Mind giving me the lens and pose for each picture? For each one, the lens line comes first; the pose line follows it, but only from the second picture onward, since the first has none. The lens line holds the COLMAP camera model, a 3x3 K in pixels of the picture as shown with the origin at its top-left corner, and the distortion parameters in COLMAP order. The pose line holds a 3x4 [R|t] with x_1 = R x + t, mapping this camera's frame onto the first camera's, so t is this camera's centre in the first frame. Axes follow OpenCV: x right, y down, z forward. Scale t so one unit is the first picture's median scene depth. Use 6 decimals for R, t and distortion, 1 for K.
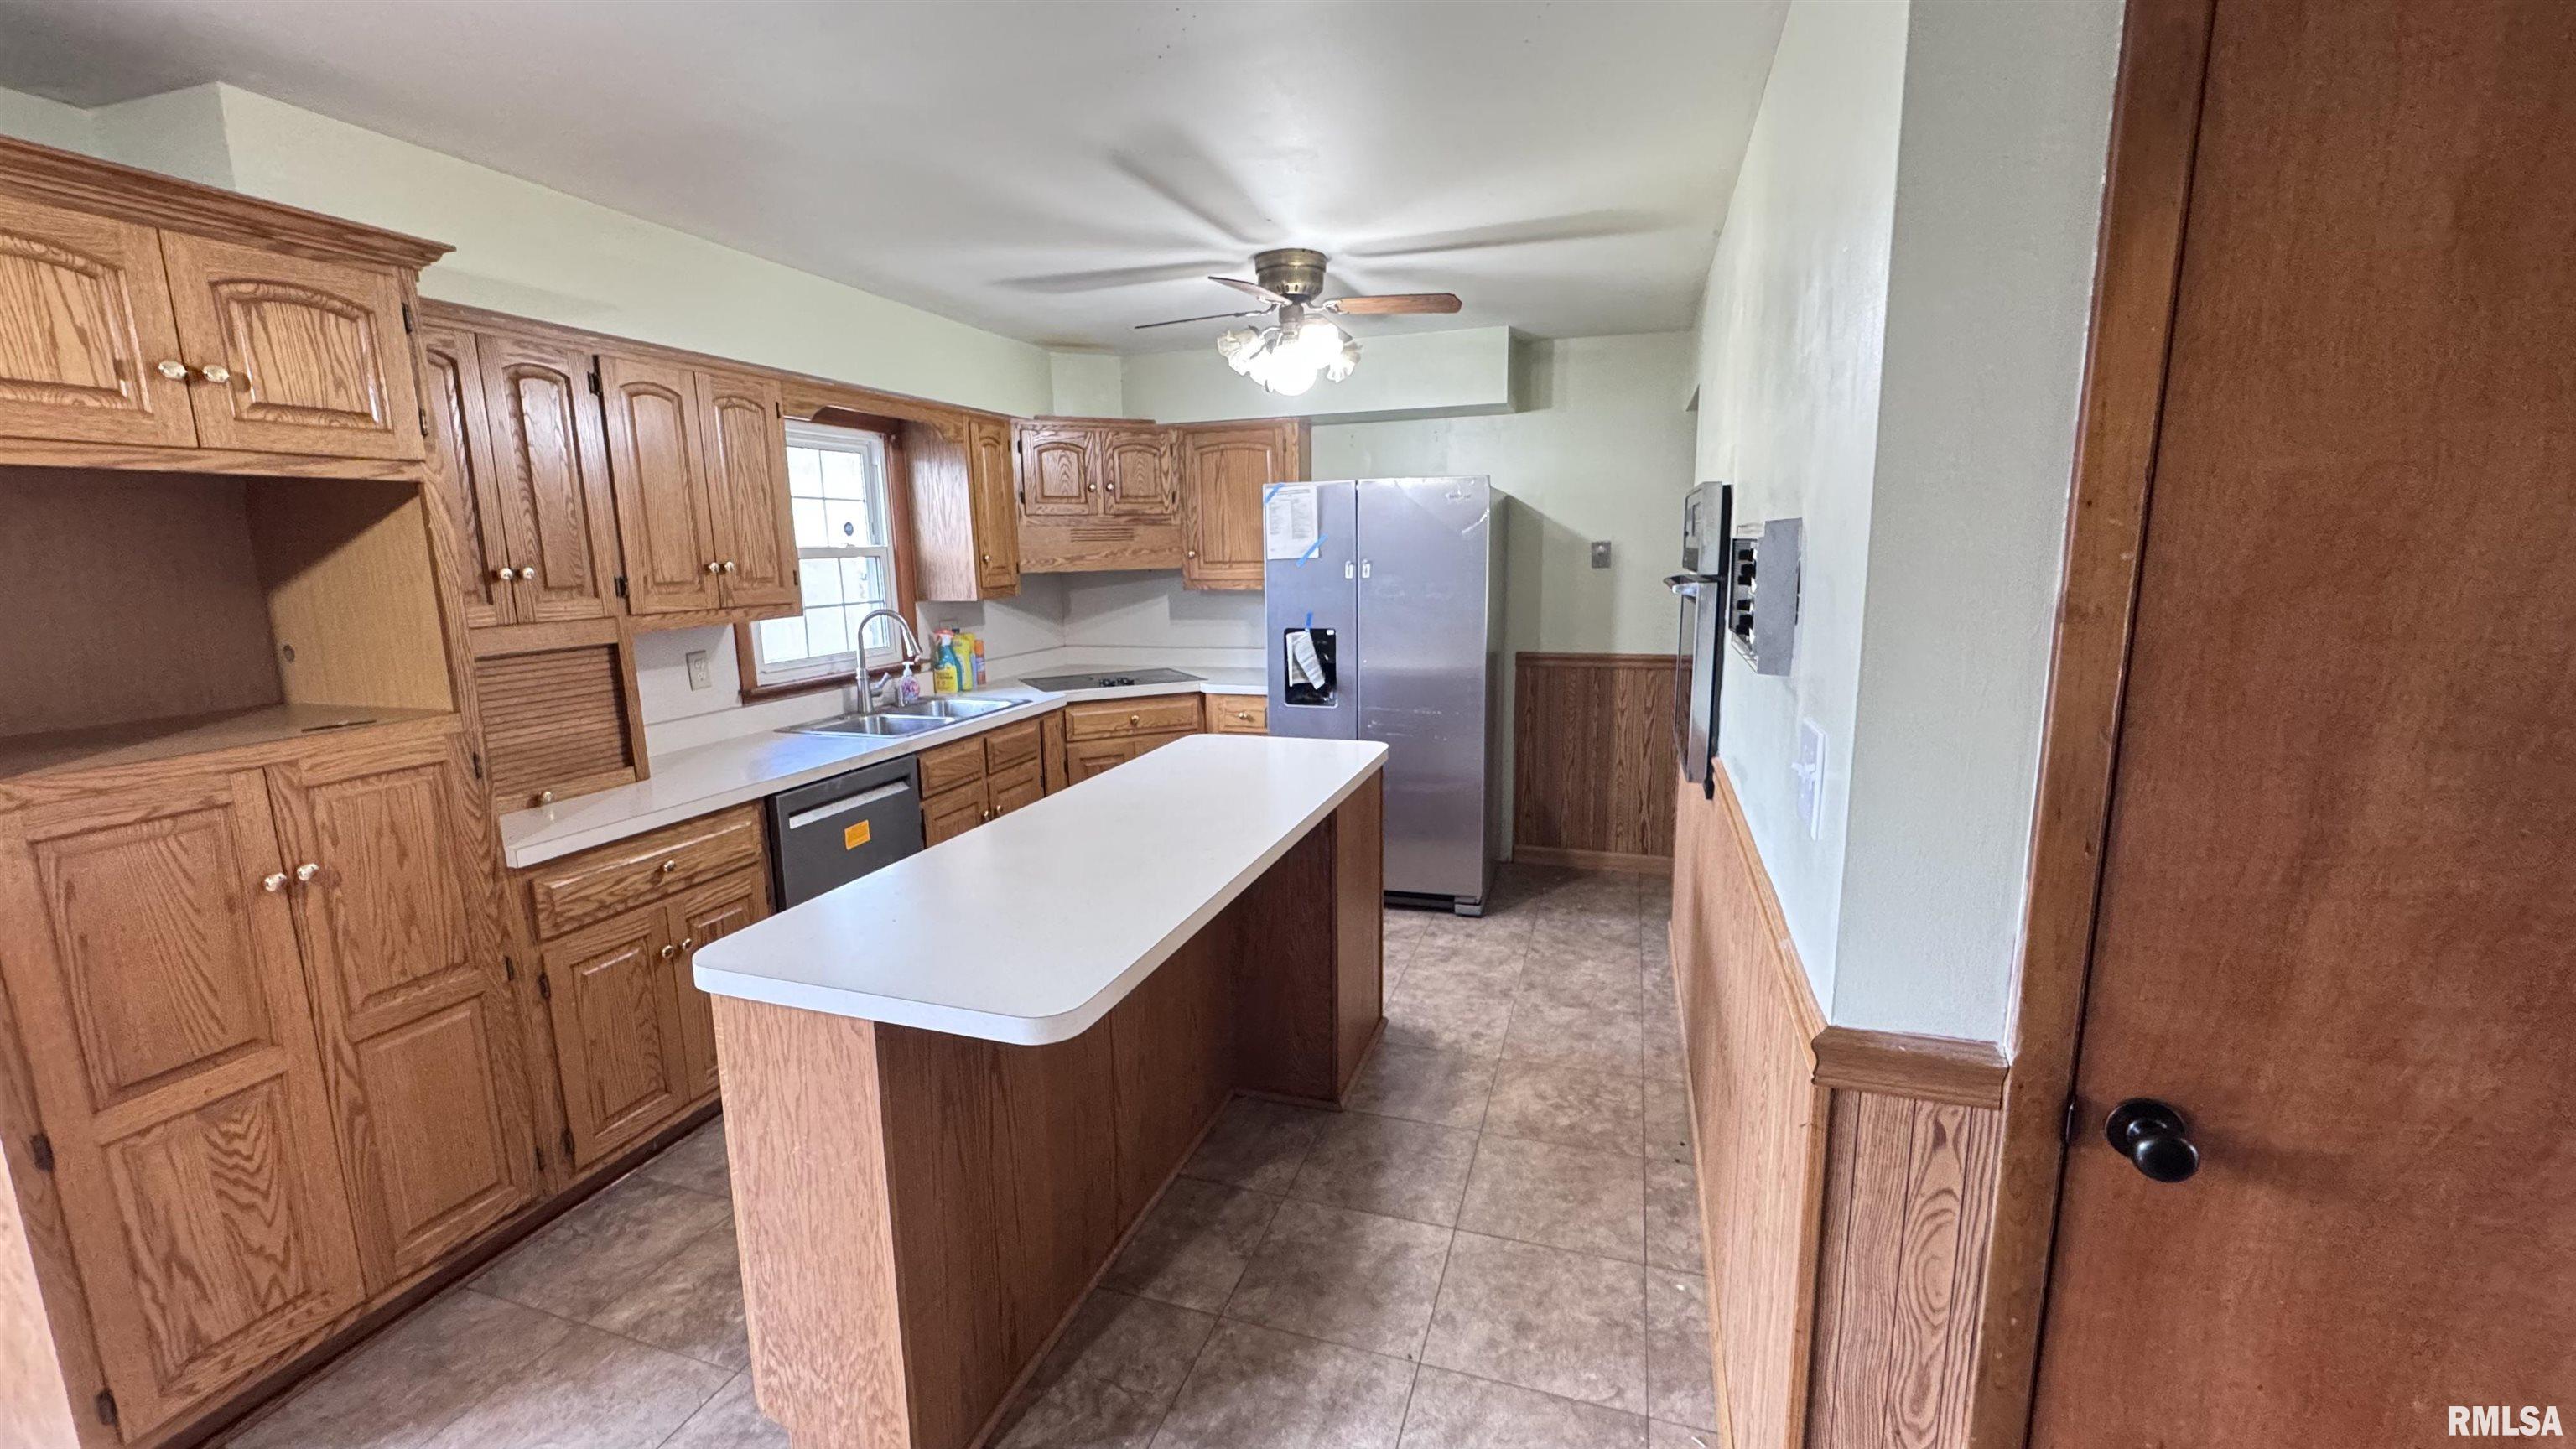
lens RADIAL K [[1020.3, 0, 1289.5], [0, 1020.3, 725.3], [0, 0, 1]] dist [-0.006623, 0.000623]
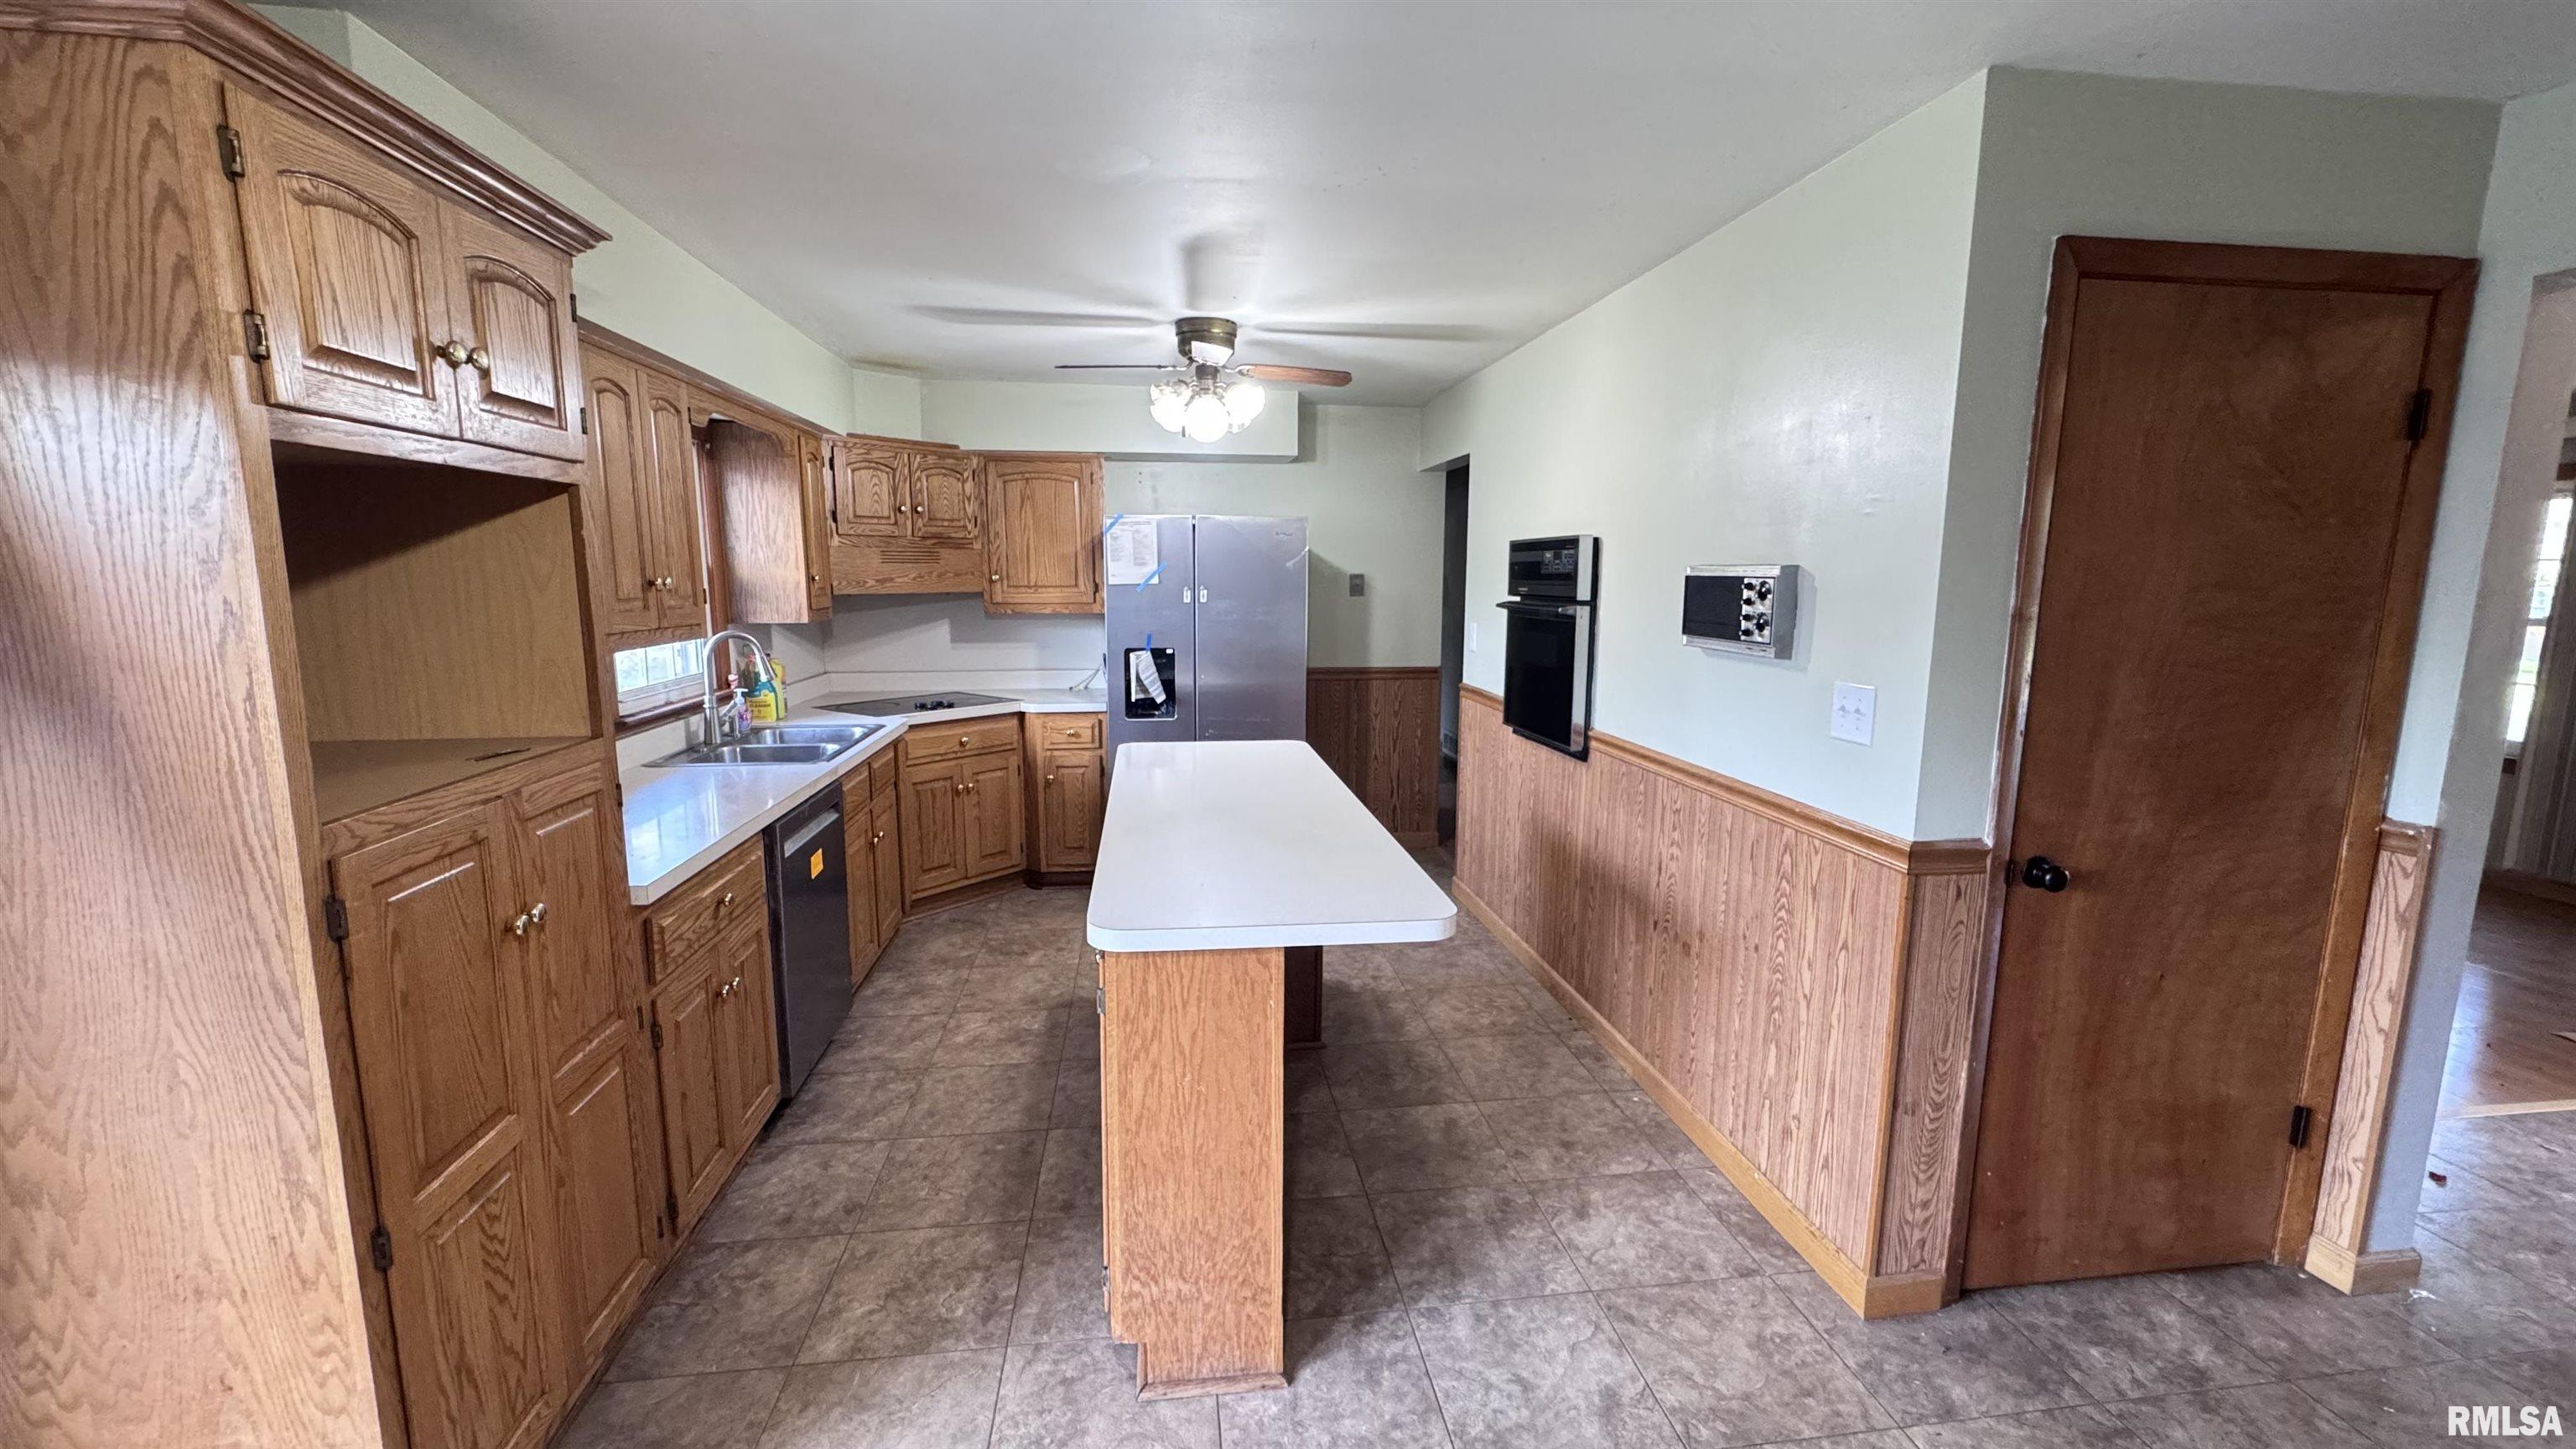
lens RADIAL K [[1020.3, 0, 1286.7], [0, 1020.3, 727.2], [0, 0, 1]] dist [-0.006623, 0.000623]
pose [[0.899173, -0.044297, 0.435345, -0.527182], [0.055777, 0.998350, -0.013621, 0.020668], [-0.434024, 0.036530, 0.900160, -0.071635]]
